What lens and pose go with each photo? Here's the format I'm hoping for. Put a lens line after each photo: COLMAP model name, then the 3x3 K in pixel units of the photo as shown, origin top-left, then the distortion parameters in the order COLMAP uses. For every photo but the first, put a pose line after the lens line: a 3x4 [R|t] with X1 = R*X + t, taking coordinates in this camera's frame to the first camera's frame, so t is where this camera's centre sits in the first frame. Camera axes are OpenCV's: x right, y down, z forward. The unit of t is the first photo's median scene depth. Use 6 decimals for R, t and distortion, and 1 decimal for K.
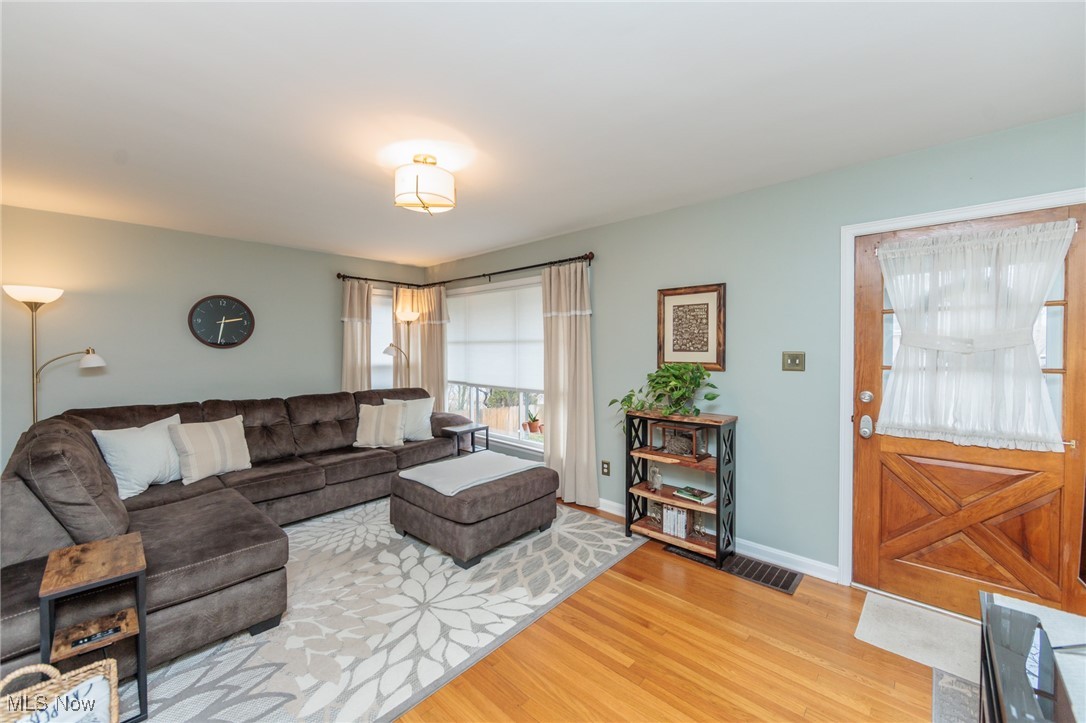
lens RADIAL K [[423.9, 0, 542.4], [0, 423.9, 355.5], [0, 0, 1]] dist [-0.000736, -0.000231]
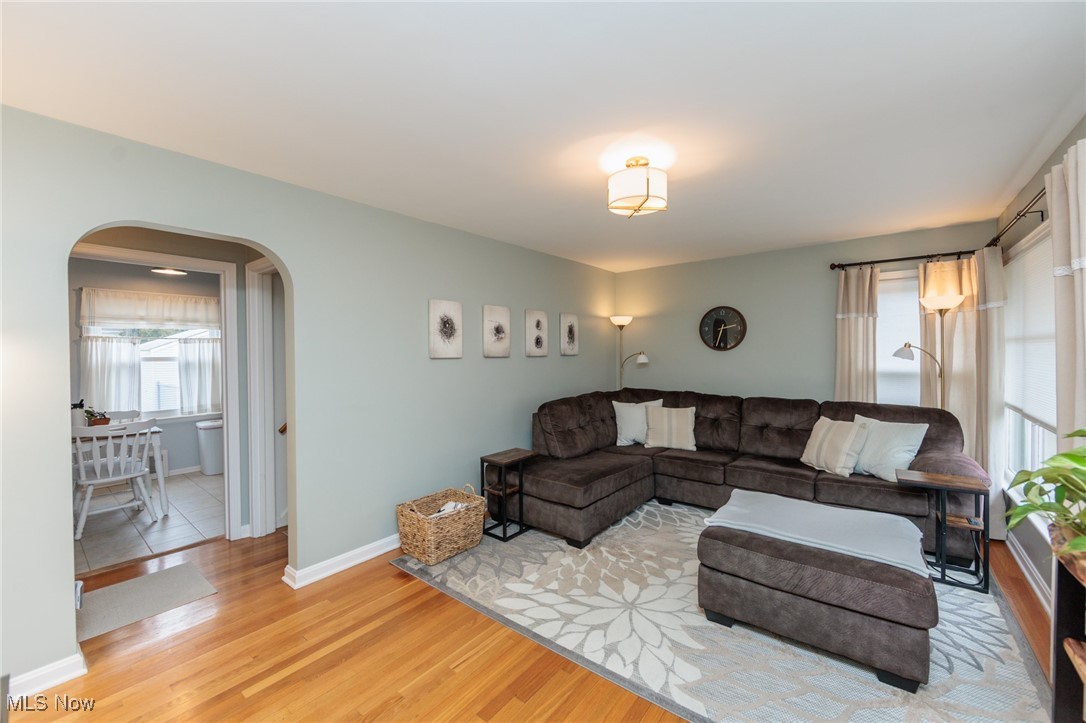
lens RADIAL K [[423.9, 0, 542.4], [0, 423.9, 355.5], [0, 0, 1]] dist [-0.000736, -0.000231]
pose [[0.074184, 0.011646, -0.997177, 0.529081], [-0.010384, 0.999887, 0.010906, -0.014191], [0.997191, 0.009545, 0.074296, 0.526448]]
